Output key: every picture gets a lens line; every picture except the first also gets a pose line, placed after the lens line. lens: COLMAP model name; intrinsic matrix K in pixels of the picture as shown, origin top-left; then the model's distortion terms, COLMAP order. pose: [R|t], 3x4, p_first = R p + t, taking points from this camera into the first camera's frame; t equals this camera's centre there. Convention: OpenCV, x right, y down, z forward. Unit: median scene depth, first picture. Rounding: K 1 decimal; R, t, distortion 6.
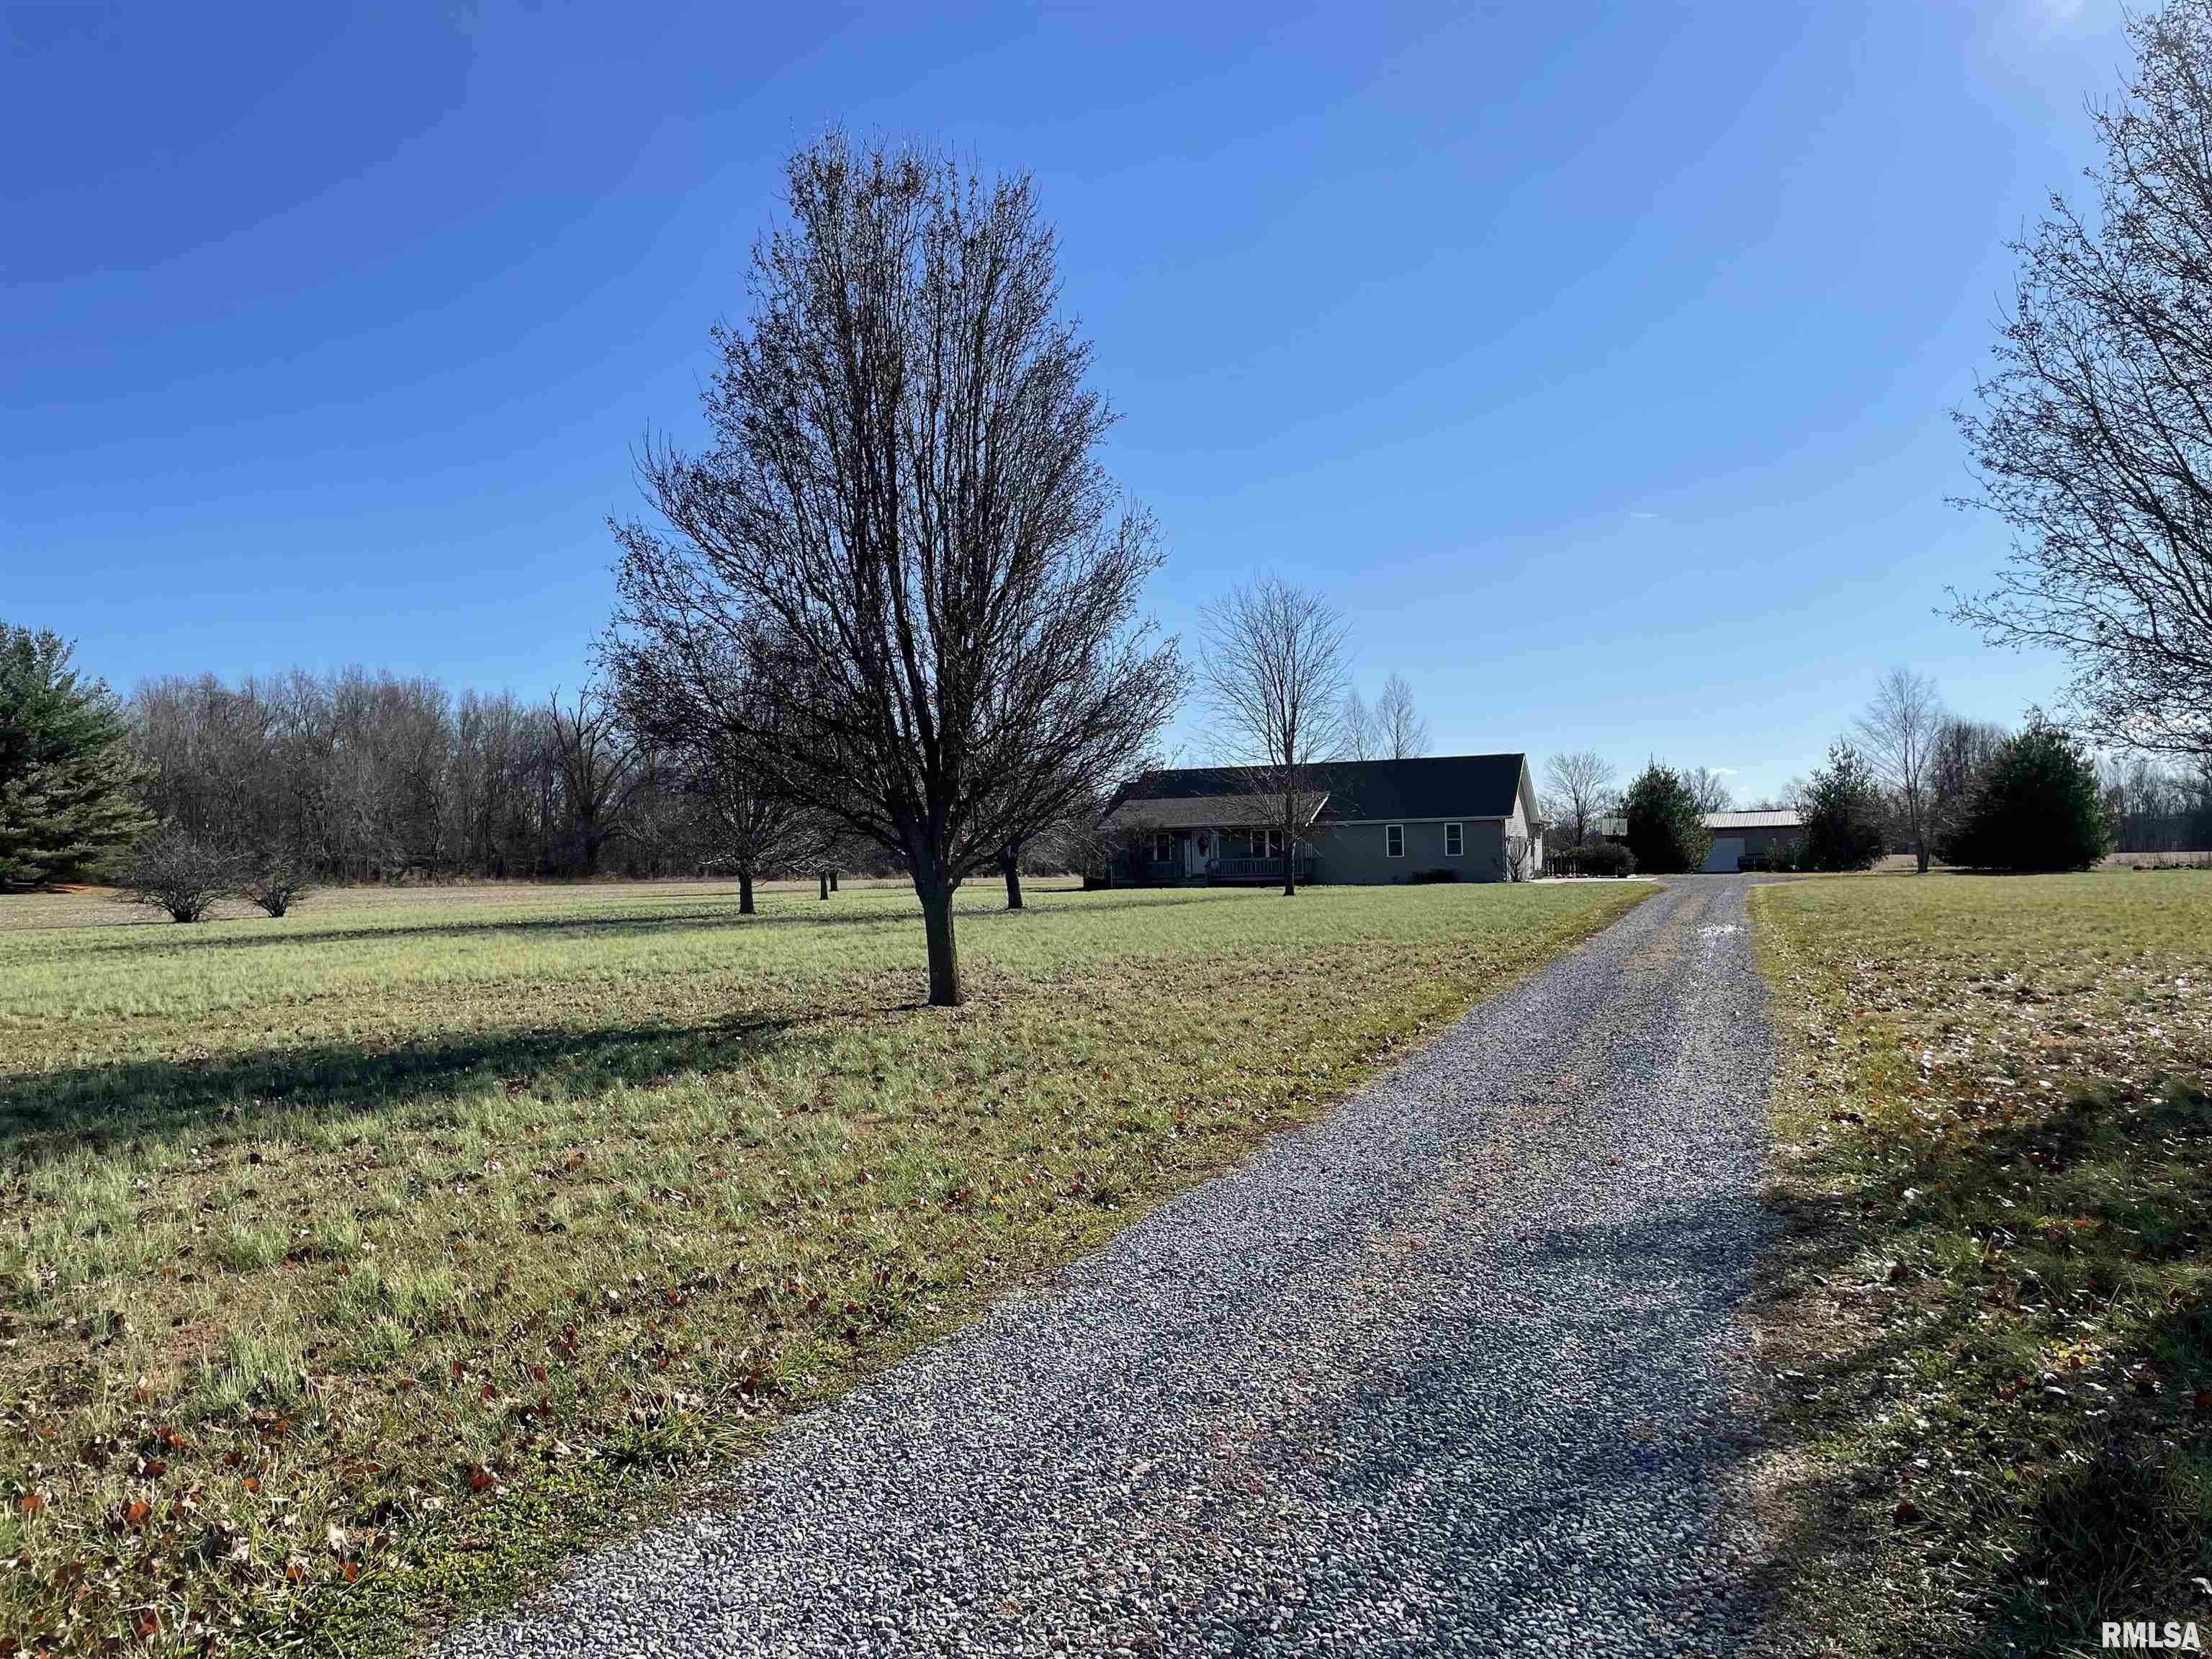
lens RADIAL K [[1712.6, 0, 1087.0], [0, 1712.6, 838.7], [0, 0, 1]] dist [0.076191, -0.095571]
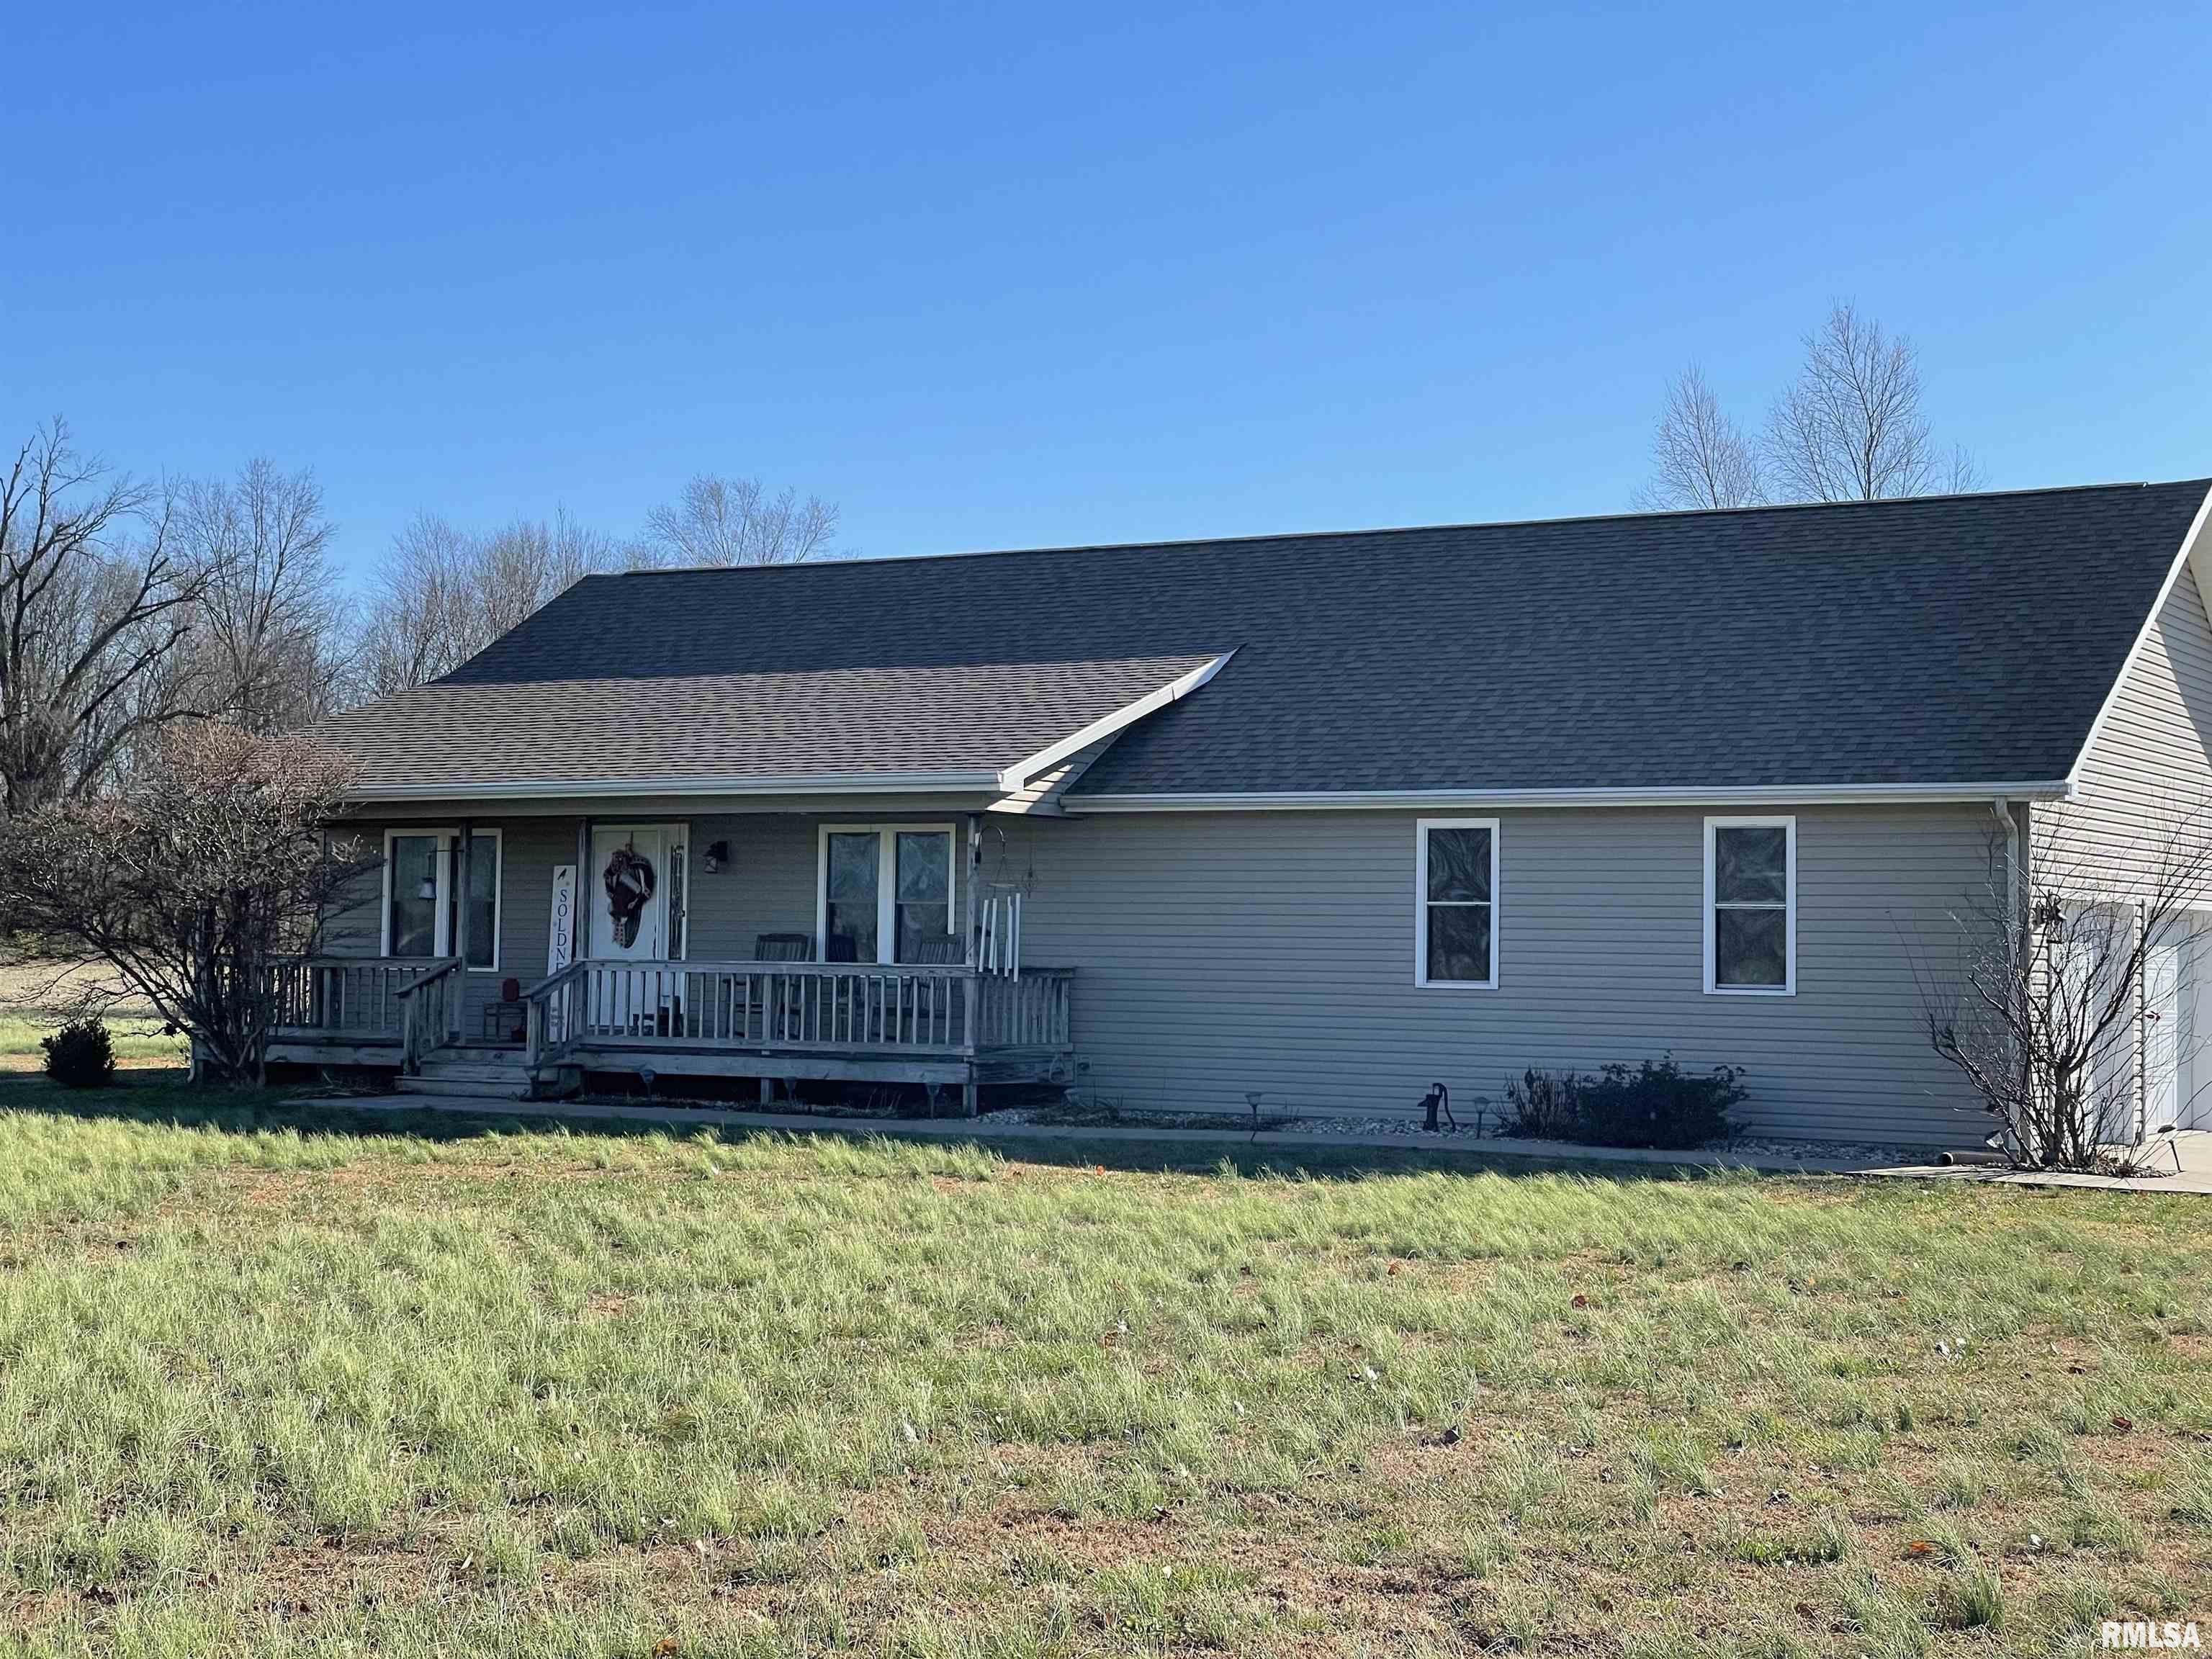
lens RADIAL K [[3394.0, 0, 1144.0], [0, 3394.0, 777.0], [0, 0, 1]] dist [0.145531, -0.191950]
pose [[0.988125, 0.032771, -0.150119, 0.194466], [-0.038094, 0.998738, -0.032725, 0.000905], [0.148857, 0.038055, 0.988126, 0.602898]]
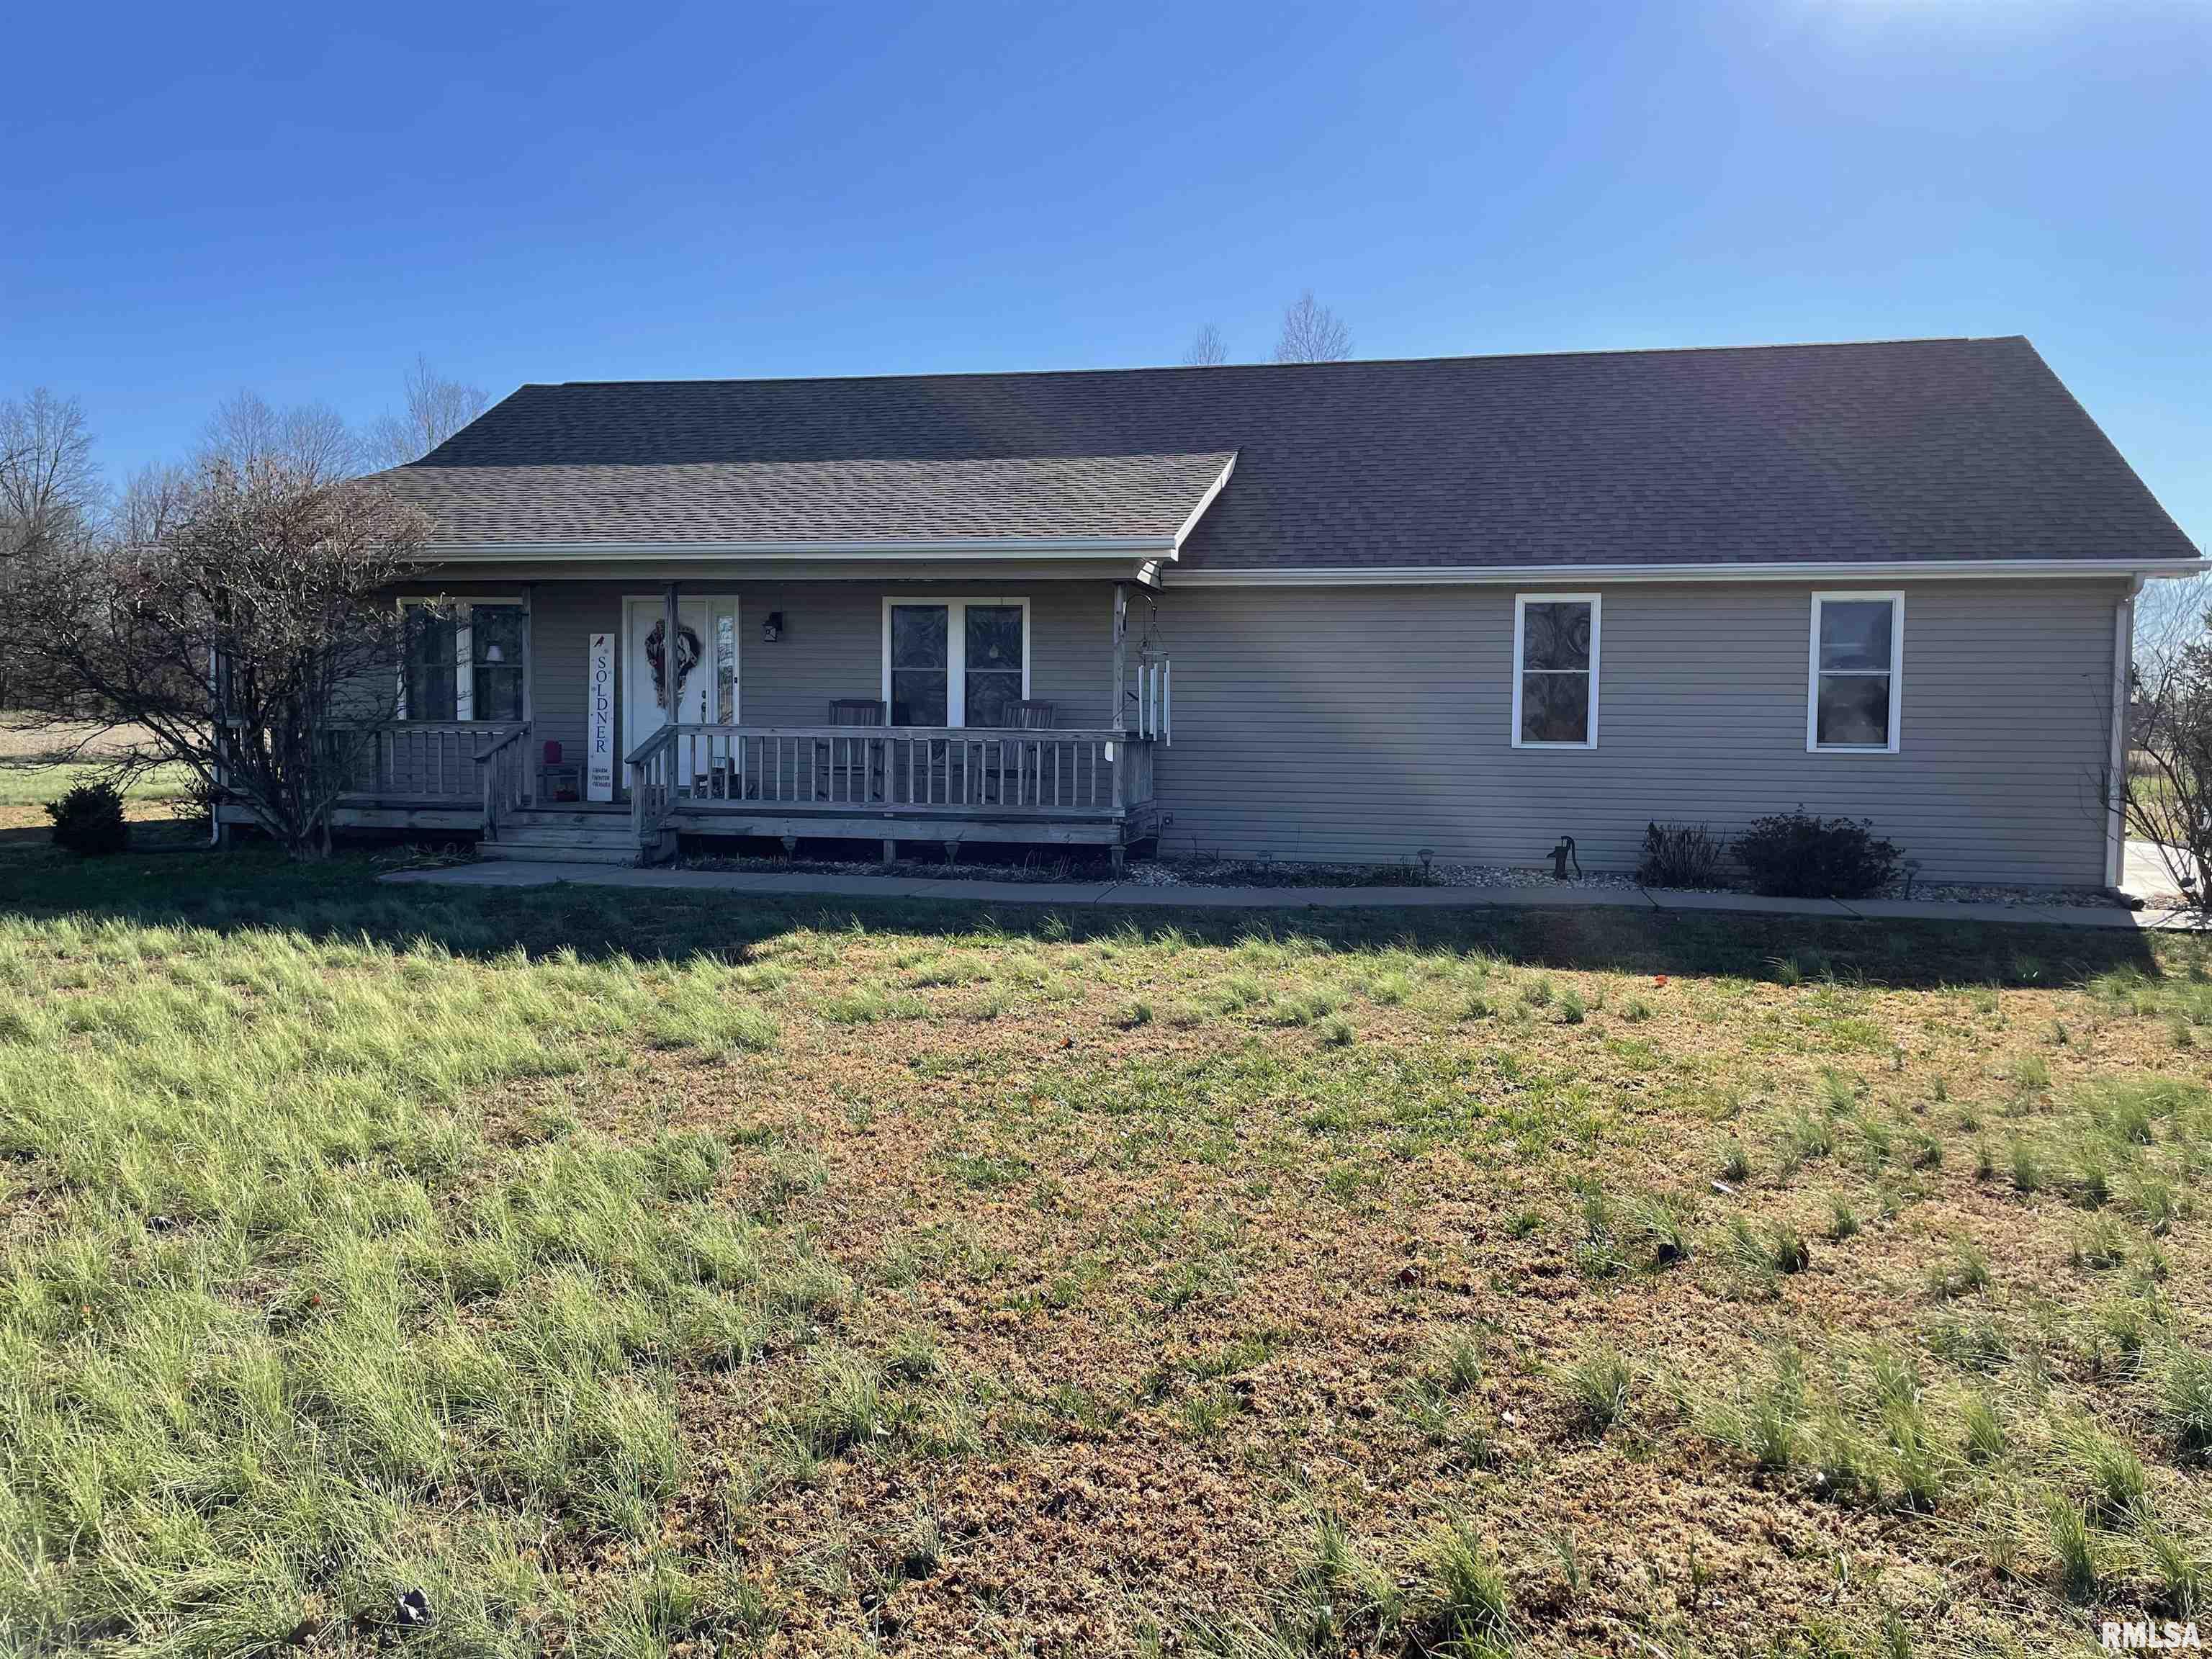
lens RADIAL K [[1688.5, 0, 1114.7], [0, 1688.5, 773.4], [0, 0, 1]] dist [0.091892, -0.102005]
pose [[0.984671, 0.033330, 0.171206, 0.086327], [-0.040826, 0.998347, 0.040449, 0.007405], [-0.169575, -0.046819, 0.984405, 0.783863]]
